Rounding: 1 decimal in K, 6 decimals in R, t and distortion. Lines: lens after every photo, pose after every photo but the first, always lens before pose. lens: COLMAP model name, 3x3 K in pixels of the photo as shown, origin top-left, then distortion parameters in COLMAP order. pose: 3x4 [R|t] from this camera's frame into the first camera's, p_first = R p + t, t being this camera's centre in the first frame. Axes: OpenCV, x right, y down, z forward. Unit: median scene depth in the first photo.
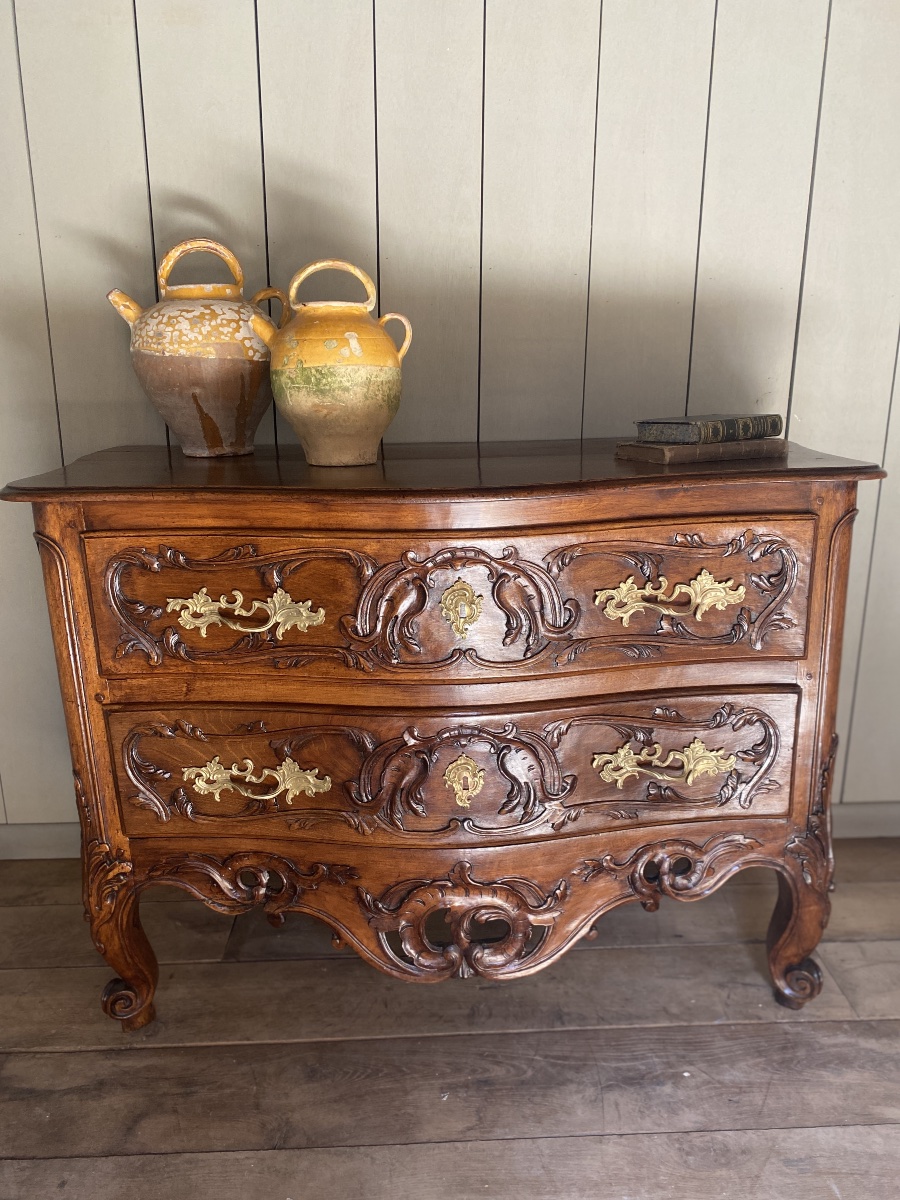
lens RADIAL K [[924.4, 0, 457.1], [0, 924.4, 603.2], [0, 0, 1]] dist [0.026111, -0.028895]
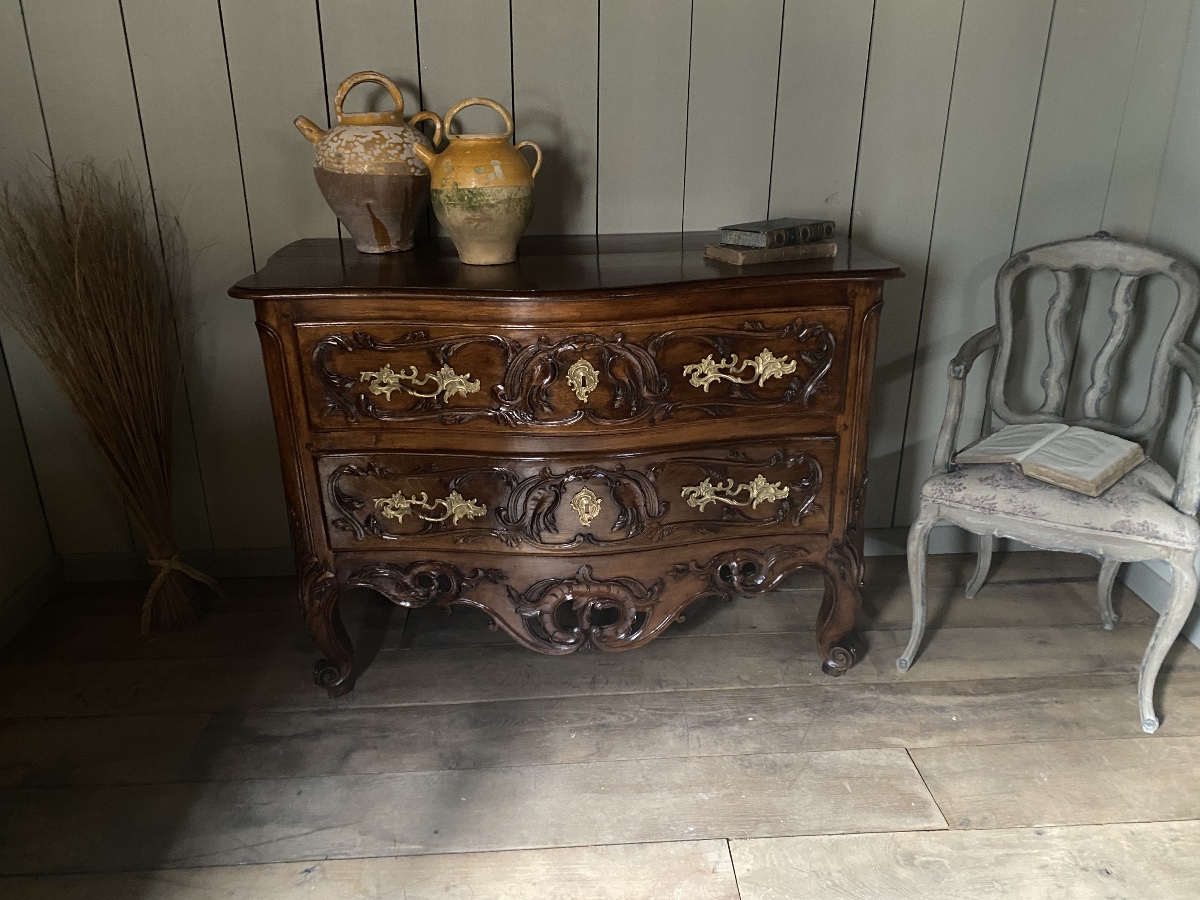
lens RADIAL K [[924.4, 0, 600.4], [0, 924.4, 451.0], [0, 0, 1]] dist [0.026111, -0.028895]
pose [[0.999820, -0.006130, 0.017965, 0.004688], [0.004132, 0.994010, 0.109209, -0.032907], [-0.018527, -0.109115, 0.993856, -0.307234]]
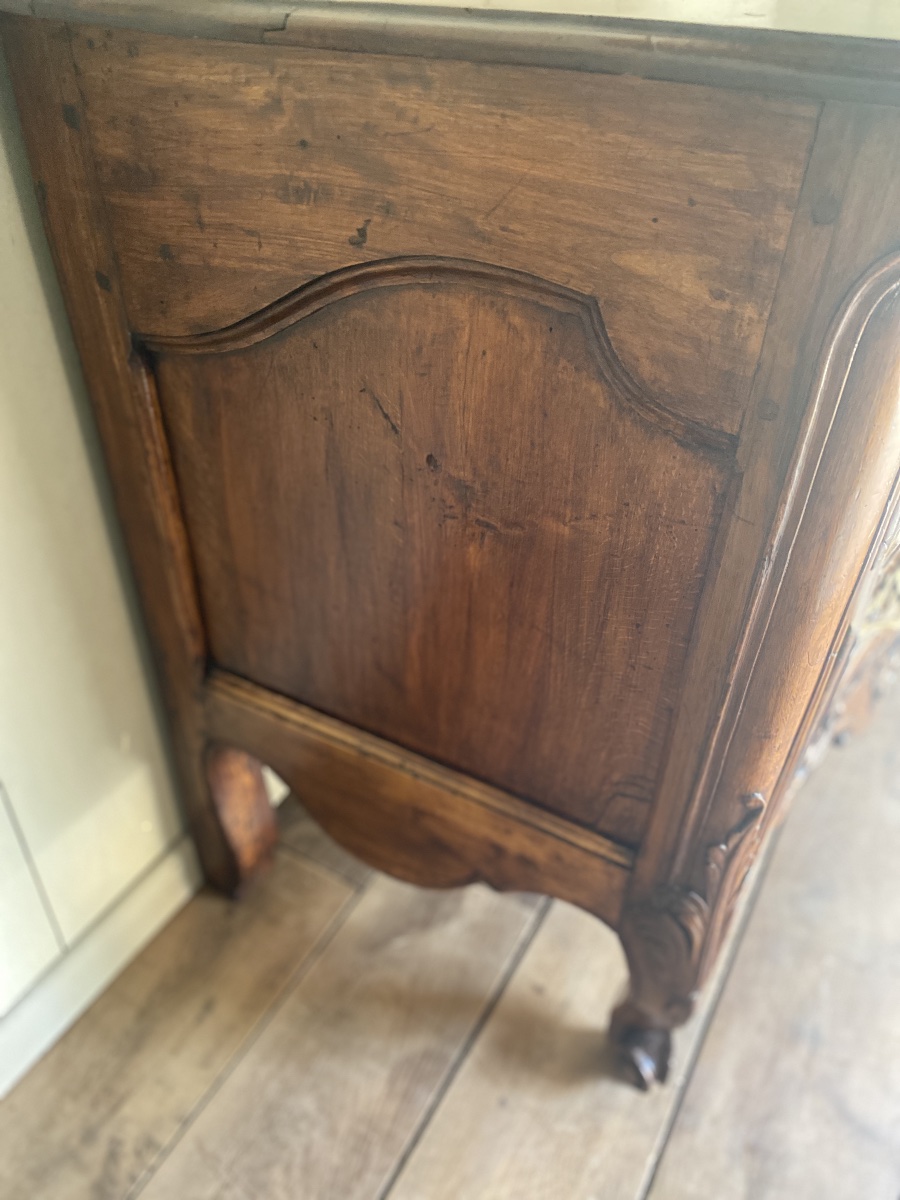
lens RADIAL K [[924.4, 0, 436.9], [0, 924.4, 600.3], [0, 0, 1]] dist [0.026111, -0.028895]
pose [[0.515395, -0.514872, 0.685036, -0.745673], [0.203701, 0.850081, 0.485662, -0.143452], [-0.832390, -0.110765, 0.543008, 0.899168]]
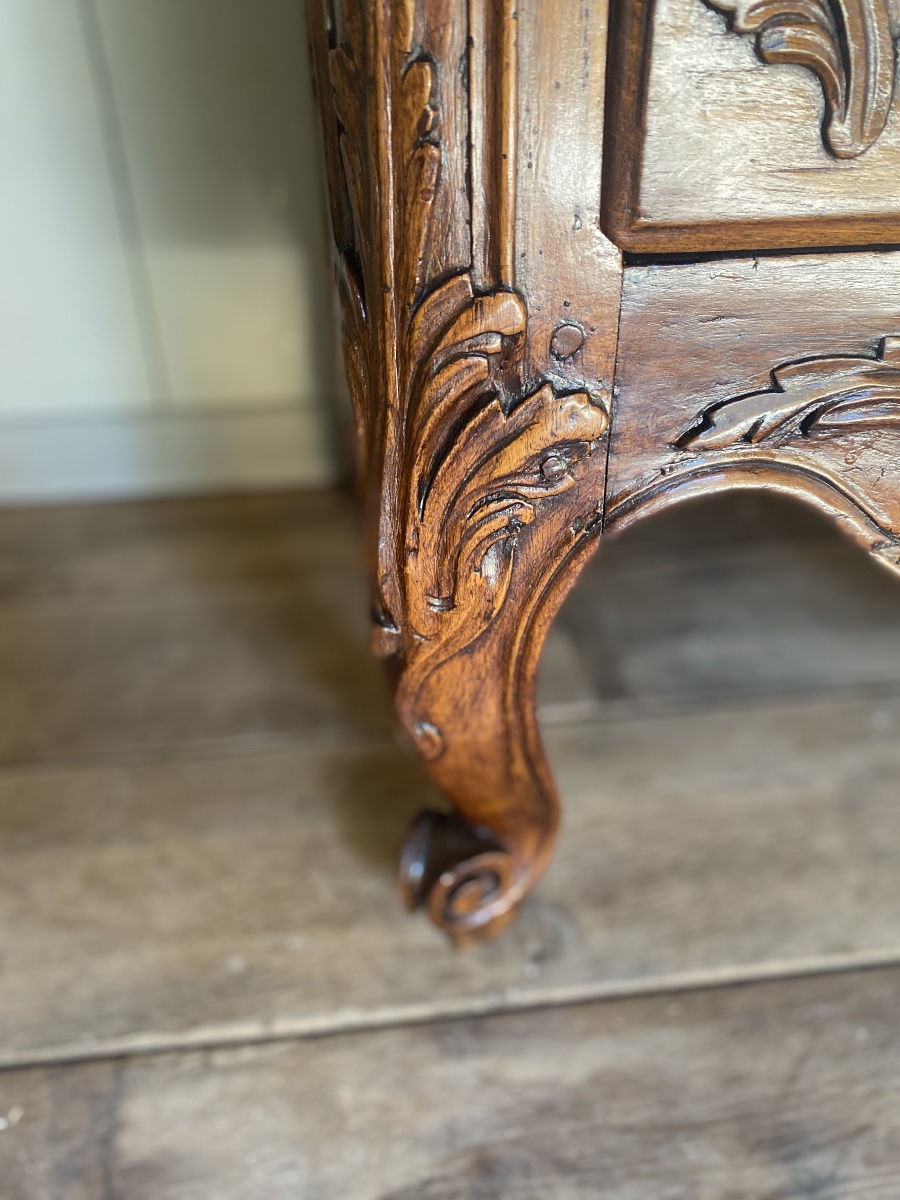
lens RADIAL K [[924.4, 0, 453.0], [0, 924.4, 602.6], [0, 0, 1]] dist [0.026111, -0.028895]
pose [[0.995419, -0.051721, 0.080411, -0.416997], [0.021363, 0.940103, 0.340220, 0.257361], [-0.093191, -0.336944, 0.936901, 0.806265]]
